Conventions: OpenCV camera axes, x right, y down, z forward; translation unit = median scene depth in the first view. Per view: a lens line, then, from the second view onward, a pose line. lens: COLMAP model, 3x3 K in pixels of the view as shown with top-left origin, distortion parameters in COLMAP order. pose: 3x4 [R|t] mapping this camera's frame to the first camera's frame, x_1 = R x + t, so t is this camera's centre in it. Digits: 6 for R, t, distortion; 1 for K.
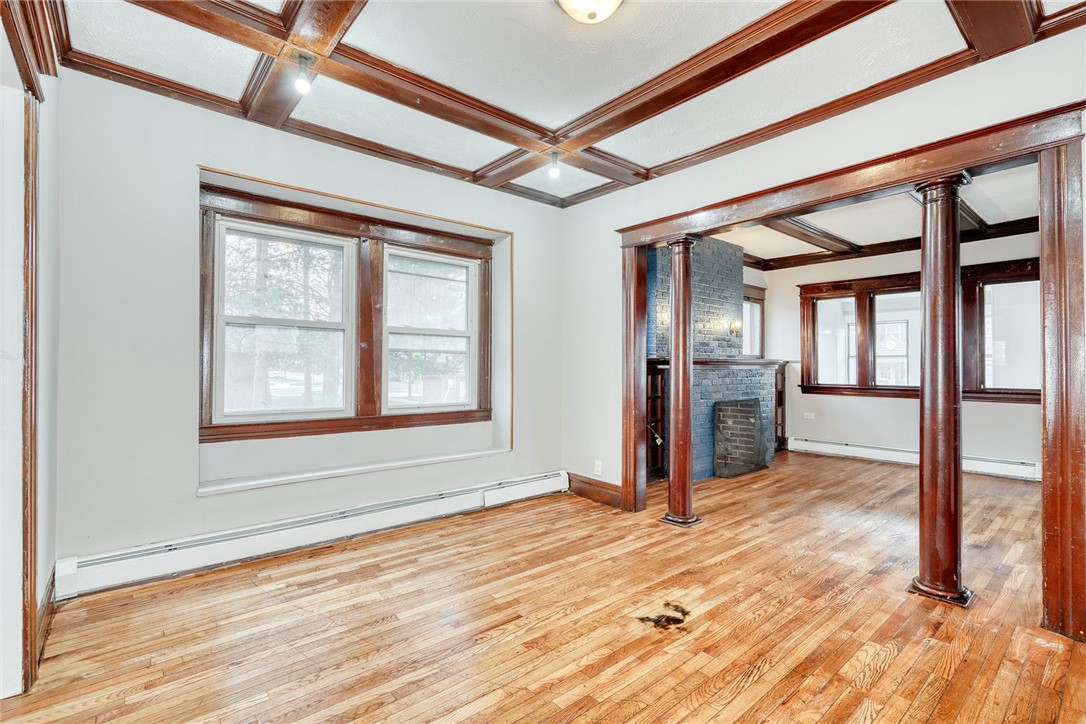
lens RADIAL K [[497.0, 0, 541.6], [0, 497.0, 361.6], [0, 0, 1]] dist [-0.005486, 0.004943]
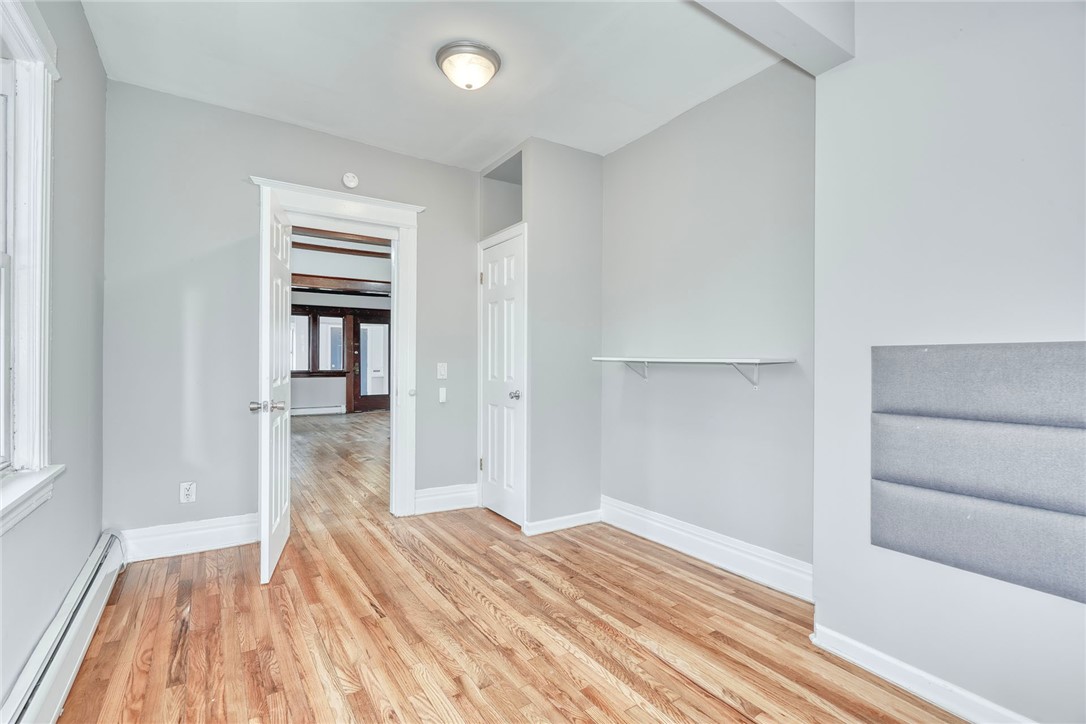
lens RADIAL K [[497.0, 0, 541.6], [0, 497.0, 361.6], [0, 0, 1]] dist [-0.005486, 0.004943]
pose [[0.111489, -0.005799, 0.993749, -1.530368], [-0.014243, 0.999871, 0.007433, -0.011708], [-0.993664, -0.014983, 0.111392, -0.111073]]
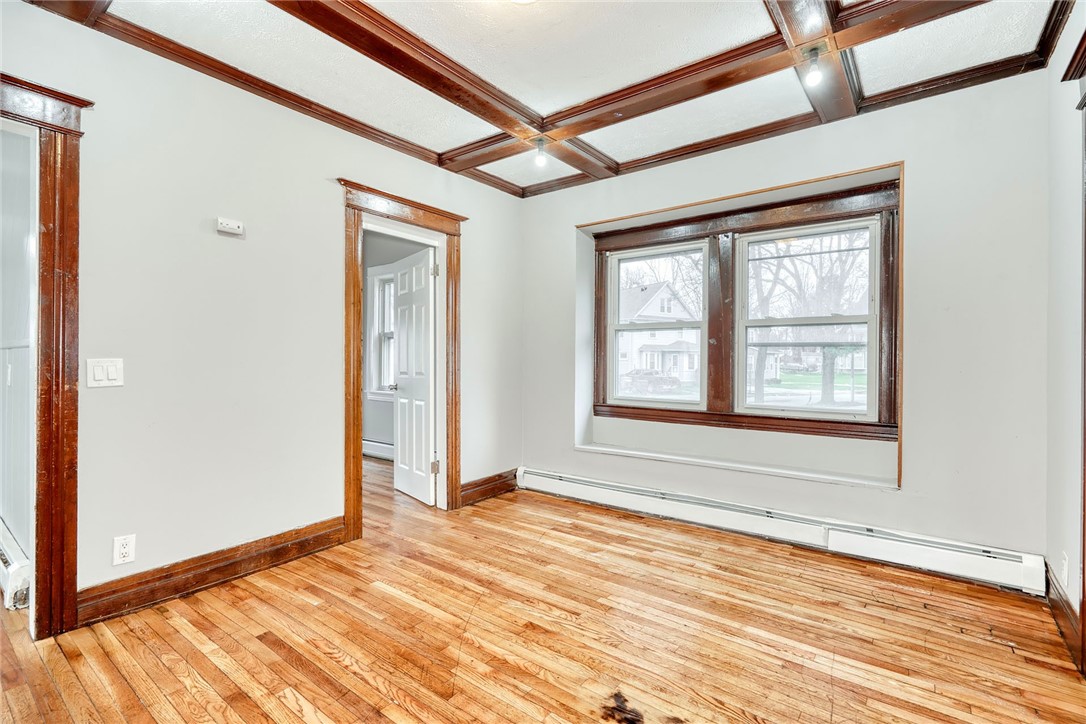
lens RADIAL K [[497.0, 0, 541.6], [0, 497.0, 361.6], [0, 0, 1]] dist [-0.005486, 0.004943]
pose [[0.214153, -0.000505, -0.976800, 0.639802], [0.006402, 0.999979, 0.000886, 0.005342], [0.976779, -0.006444, 0.214152, 0.506875]]
